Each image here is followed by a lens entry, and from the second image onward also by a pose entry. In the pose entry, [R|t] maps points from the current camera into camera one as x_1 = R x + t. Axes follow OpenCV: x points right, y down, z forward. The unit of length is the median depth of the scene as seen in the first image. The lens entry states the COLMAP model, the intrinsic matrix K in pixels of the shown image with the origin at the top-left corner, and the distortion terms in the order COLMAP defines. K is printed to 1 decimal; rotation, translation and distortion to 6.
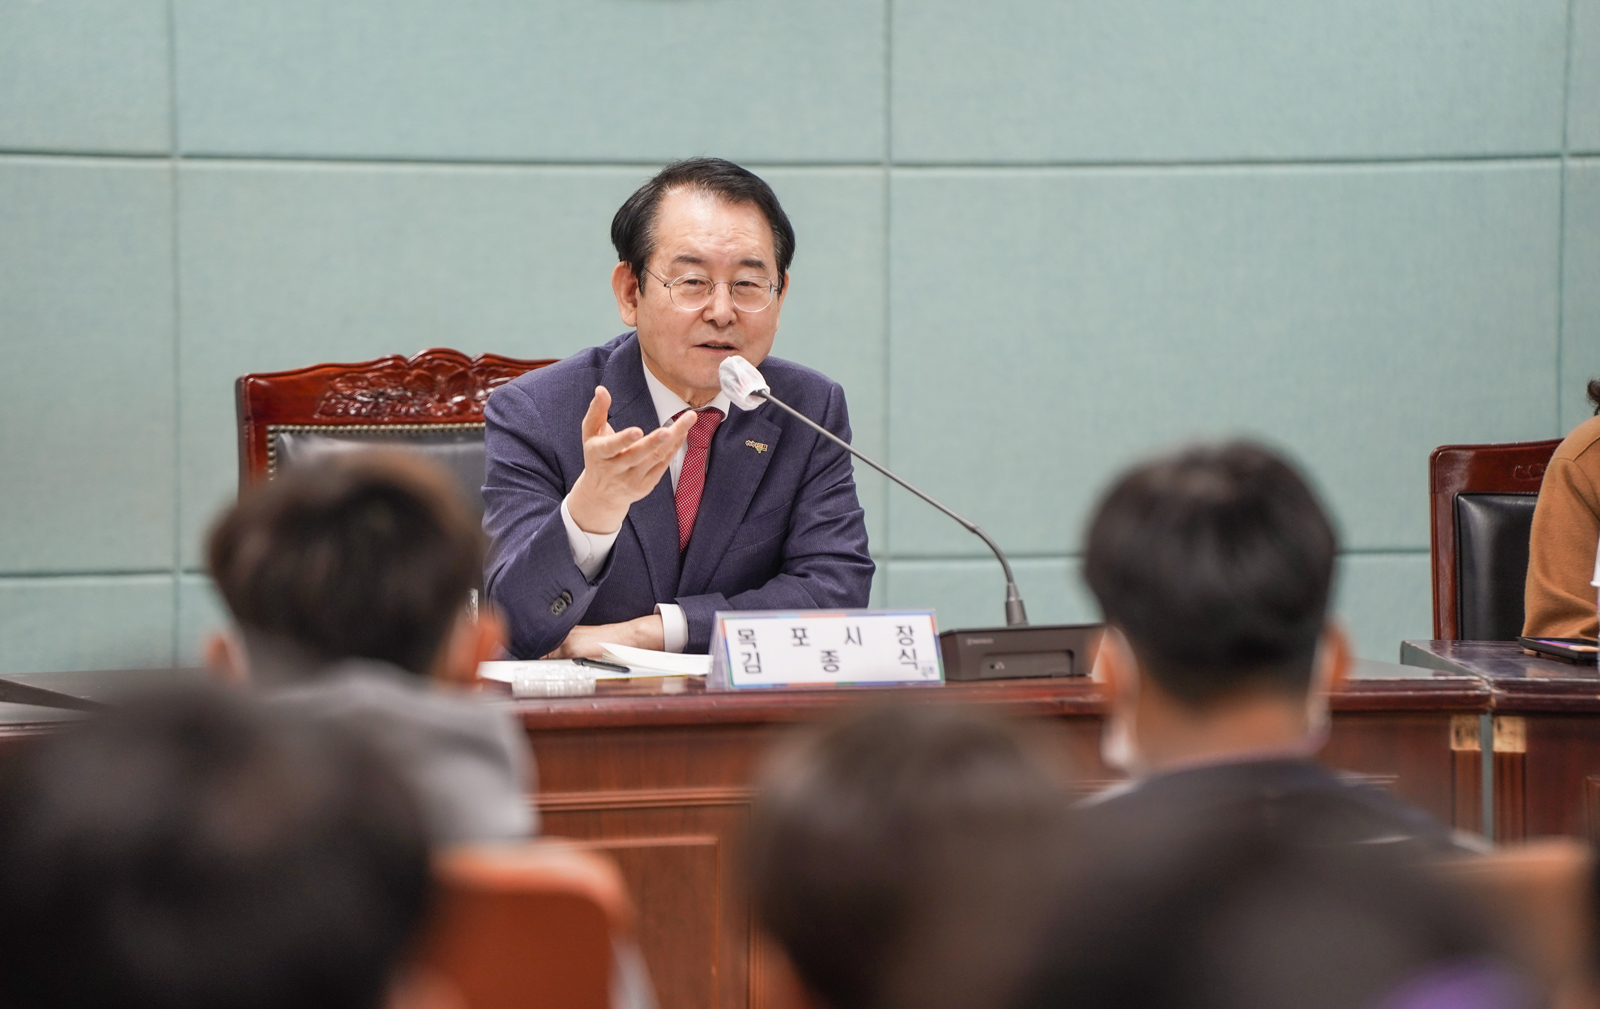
lens RADIAL K [[8257.8, 0, 789.8], [0, 8257.8, 489.2], [0, 0, 1]] dist [3.421234, 0.000000]
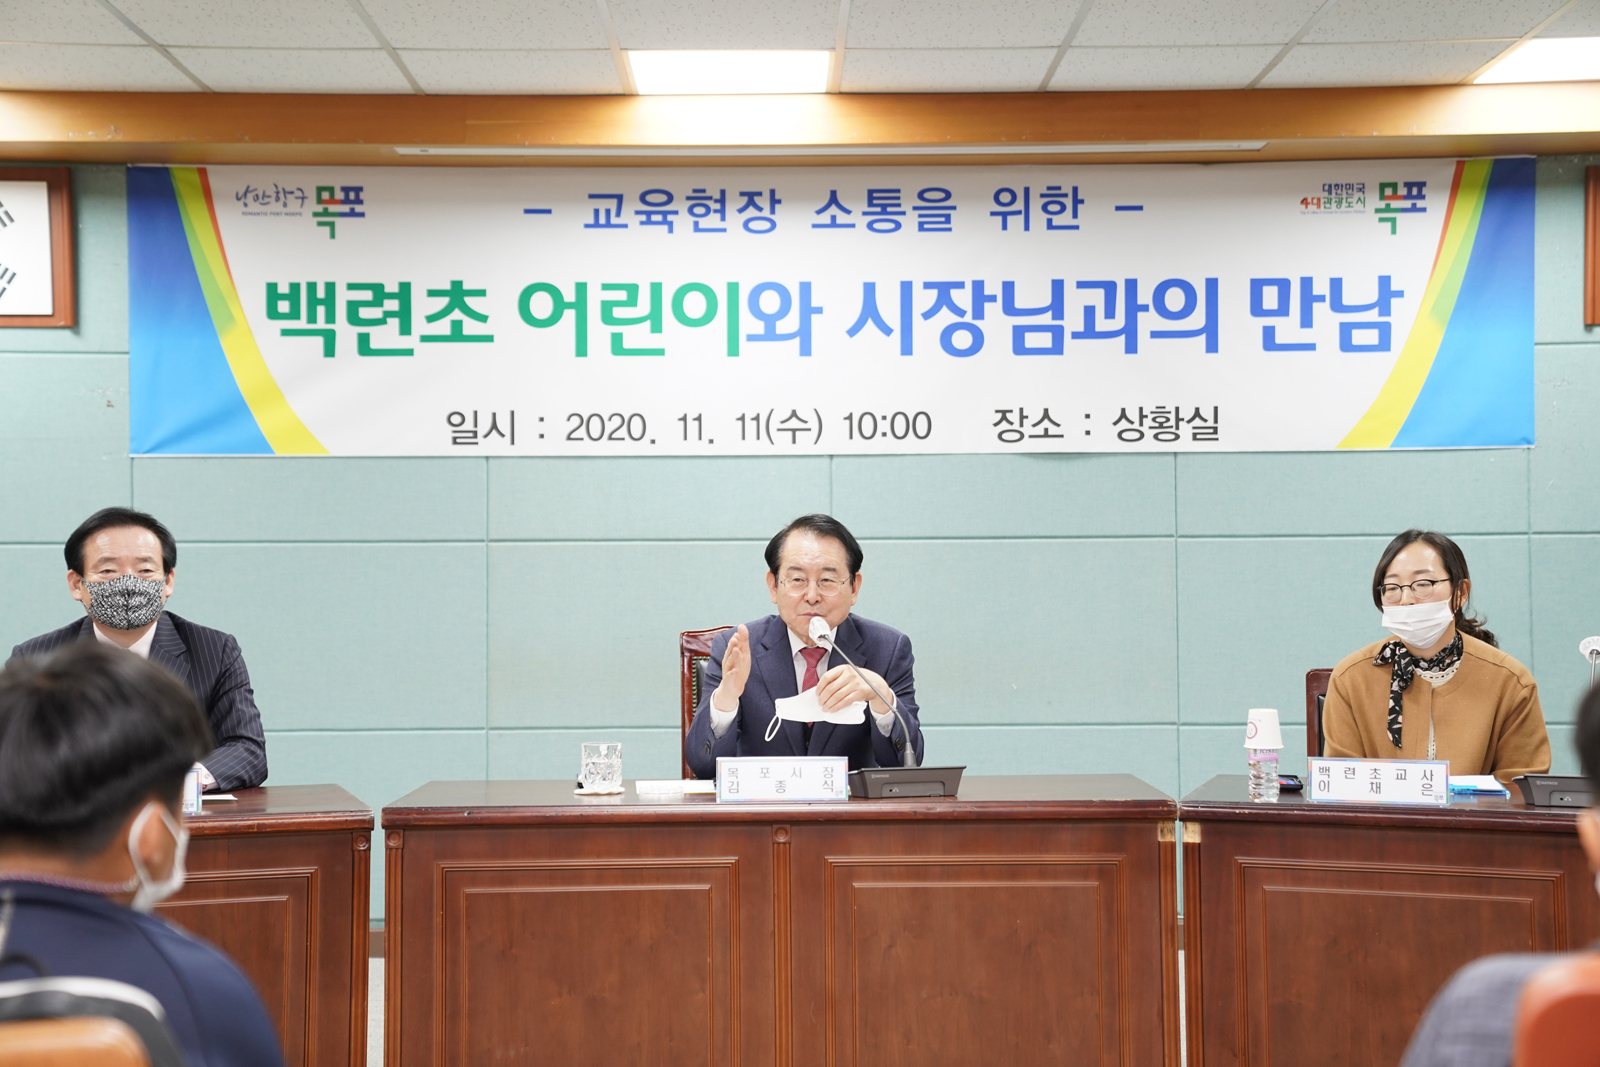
lens RADIAL K [[2479.2, 0, 797.6], [0, 2479.2, 516.7], [0, 0, 1]] dist [0.220004, 0.000000]
pose [[0.934241, -0.019681, -0.356099, 0.195054], [-0.004083, 0.997821, -0.065860, -0.002046], [0.356619, 0.062983, 0.932124, 0.482532]]
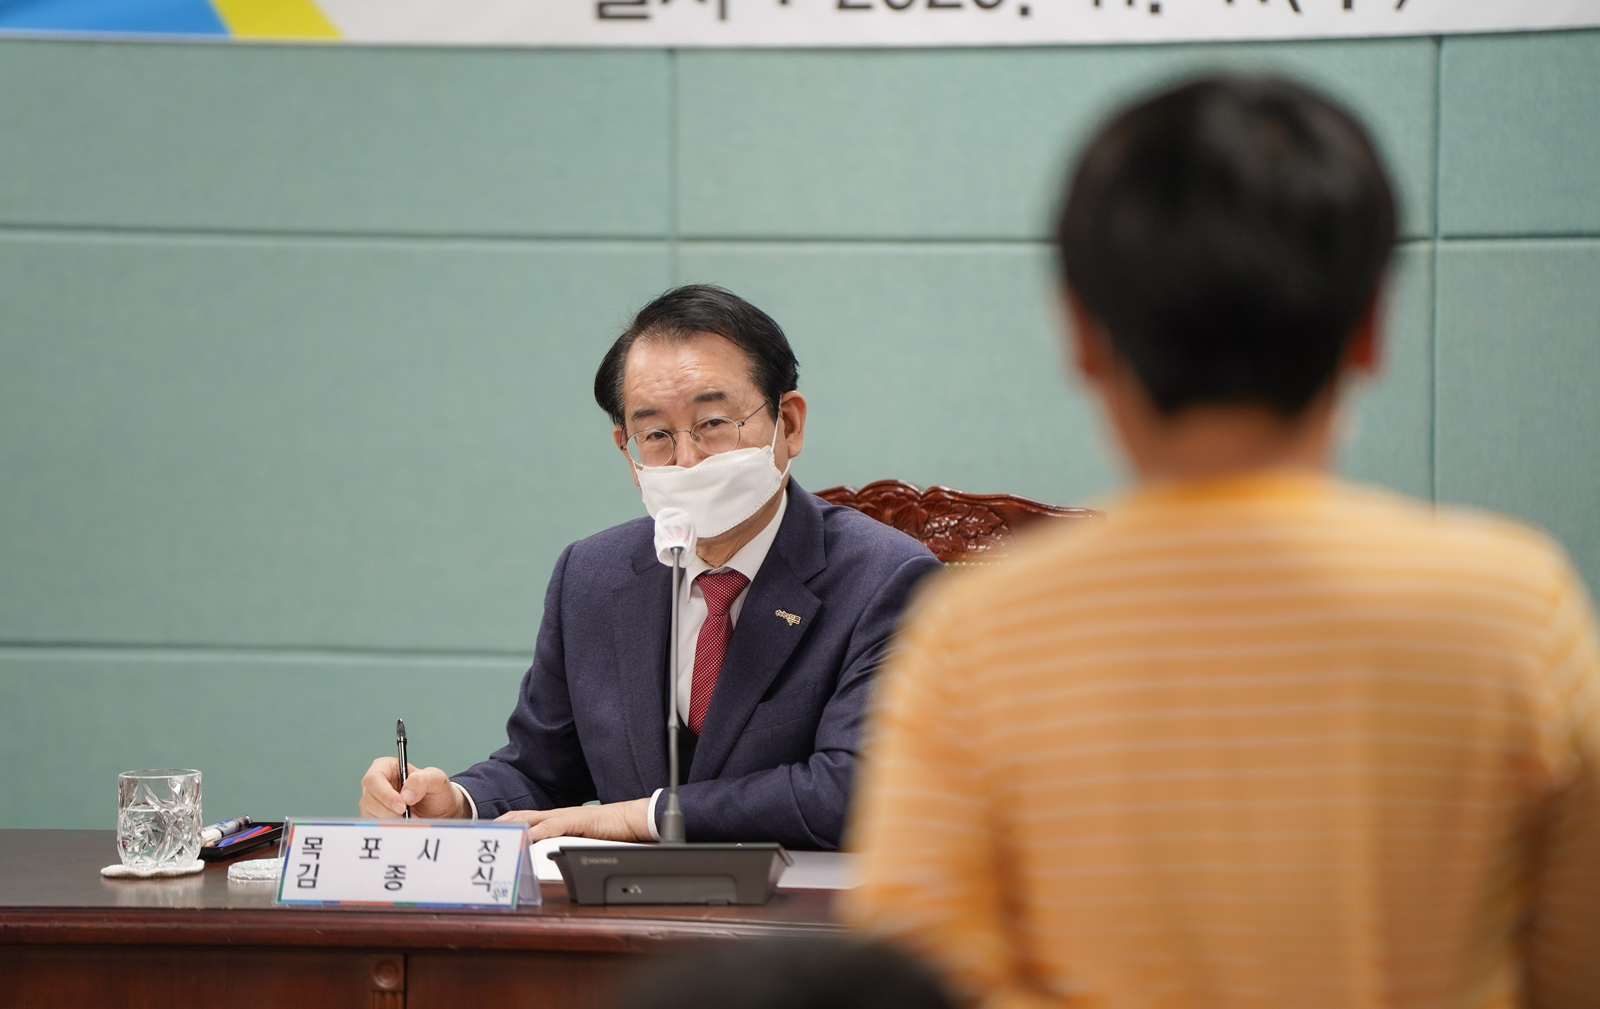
lens RADIAL K [[7470.6, 0, 789.7], [0, 7470.6, 487.0], [0, 0, 1]] dist [3.222895, 0.000000]
pose [[0.730343, 0.033335, -0.682267, 0.579671], [-0.017474, 0.999393, 0.030123, -0.045759], [0.682857, -0.010078, 0.730482, 0.415698]]
